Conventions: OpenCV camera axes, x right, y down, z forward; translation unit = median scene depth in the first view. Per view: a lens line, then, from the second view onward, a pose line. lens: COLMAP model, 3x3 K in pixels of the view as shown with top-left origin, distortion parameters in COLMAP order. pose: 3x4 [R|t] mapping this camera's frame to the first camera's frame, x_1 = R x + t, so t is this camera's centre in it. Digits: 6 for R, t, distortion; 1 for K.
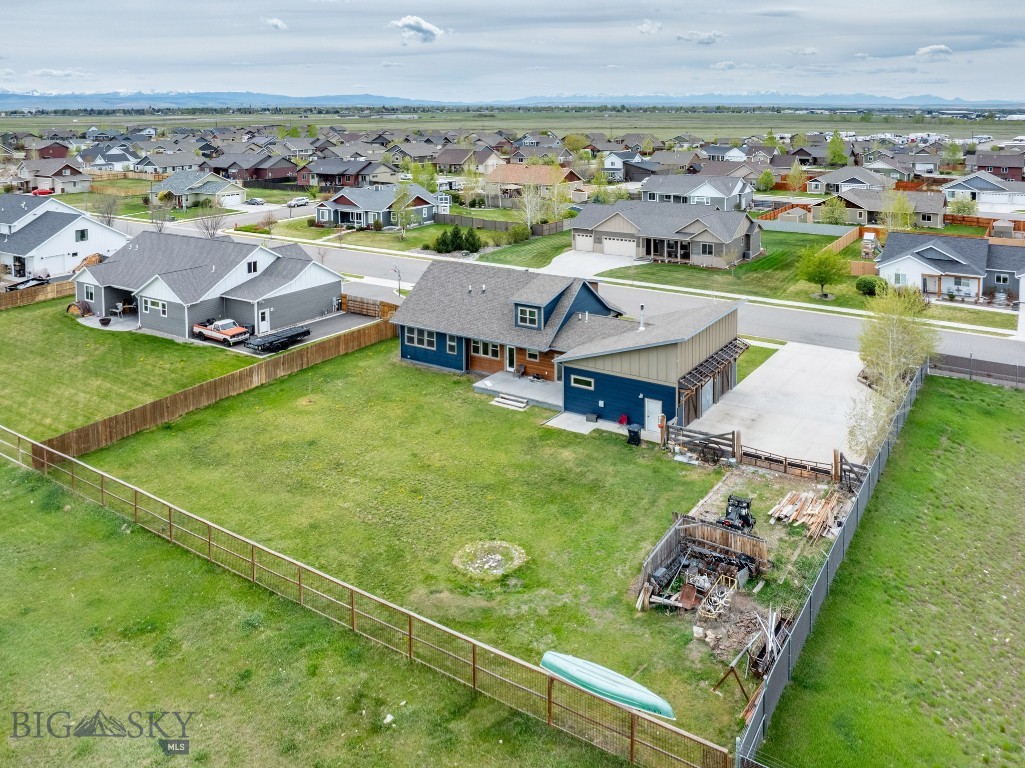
lens RADIAL K [[750.8, 0, 535.7], [0, 750.8, 293.2], [0, 0, 1]] dist [-0.027880, -0.003938]
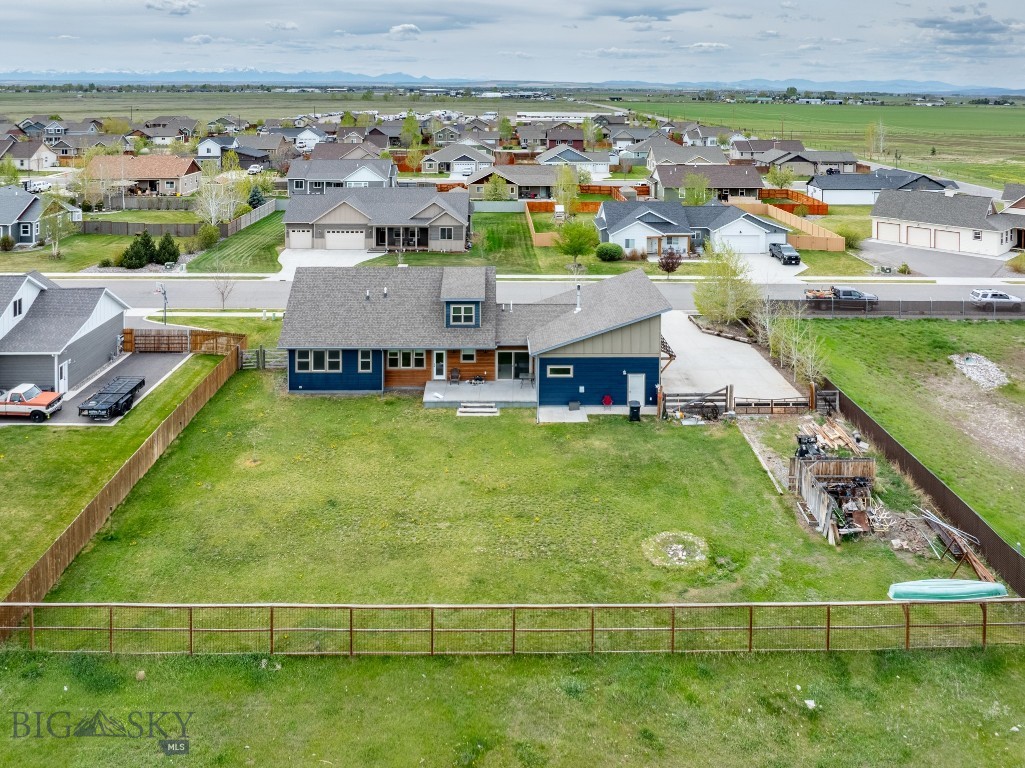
lens RADIAL K [[825.6, 0, 515.1], [0, 825.6, 266.4], [0, 0, 1]] dist [-0.030412, -0.003959]
pose [[0.837965, -0.108696, 0.534789, -0.474251], [0.123355, 0.992327, 0.008405, -0.026256], [-0.531599, 0.058926, 0.844944, 0.120616]]
